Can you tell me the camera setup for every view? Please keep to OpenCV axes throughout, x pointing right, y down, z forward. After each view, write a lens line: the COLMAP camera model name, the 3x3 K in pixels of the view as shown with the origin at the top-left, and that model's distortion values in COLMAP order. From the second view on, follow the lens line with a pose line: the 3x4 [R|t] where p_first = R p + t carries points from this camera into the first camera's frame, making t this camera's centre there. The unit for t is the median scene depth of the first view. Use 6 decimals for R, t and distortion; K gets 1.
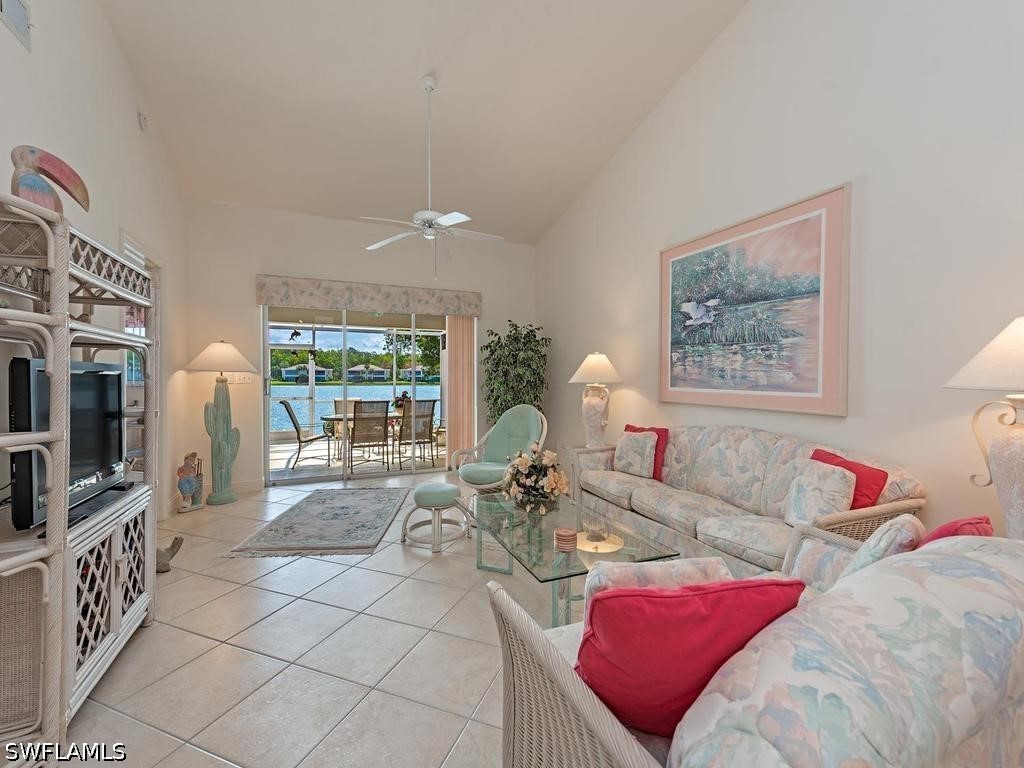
lens RADIAL K [[422.0, 0, 514.1], [0, 422.0, 382.7], [0, 0, 1]] dist [0.001408, -0.000222]
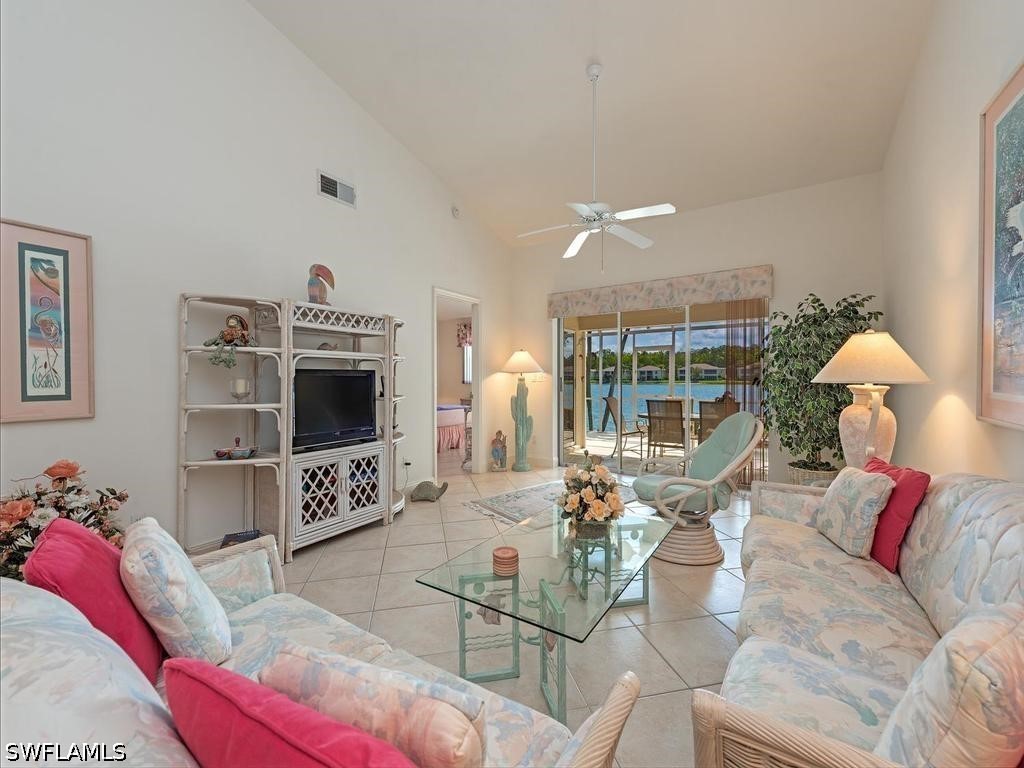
lens RADIAL K [[422.0, 0, 512.3], [0, 422.0, 379.7], [0, 0, 1]] dist [0.001408, -0.000222]
pose [[0.541510, -0.000827, -0.840694, 0.336218], [-0.003260, 0.999990, -0.003083, -0.000245], [0.840688, 0.004410, 0.541501, 0.204497]]
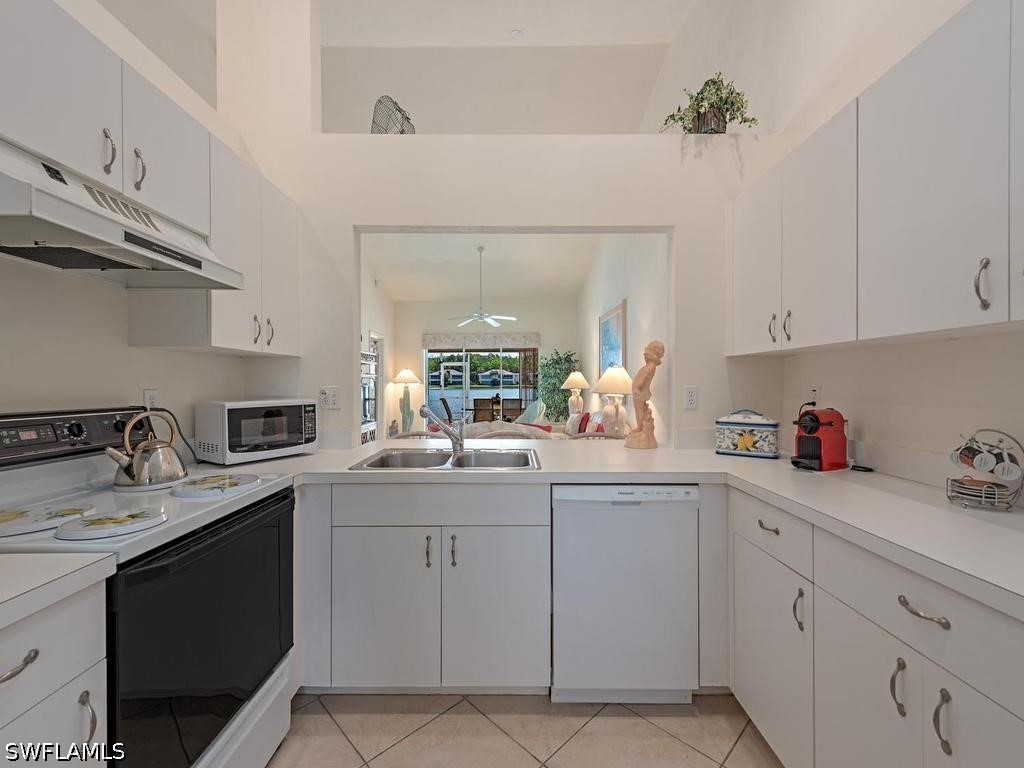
lens RADIAL K [[422.0, 0, 514.6], [0, 422.0, 384.6], [0, 0, 1]] dist [0.001408, -0.000222]
pose [[0.913387, -0.003351, -0.407078, 0.542768], [0.002302, 0.999993, -0.003068, -0.008505], [0.407085, 0.001865, 0.913388, -0.581611]]
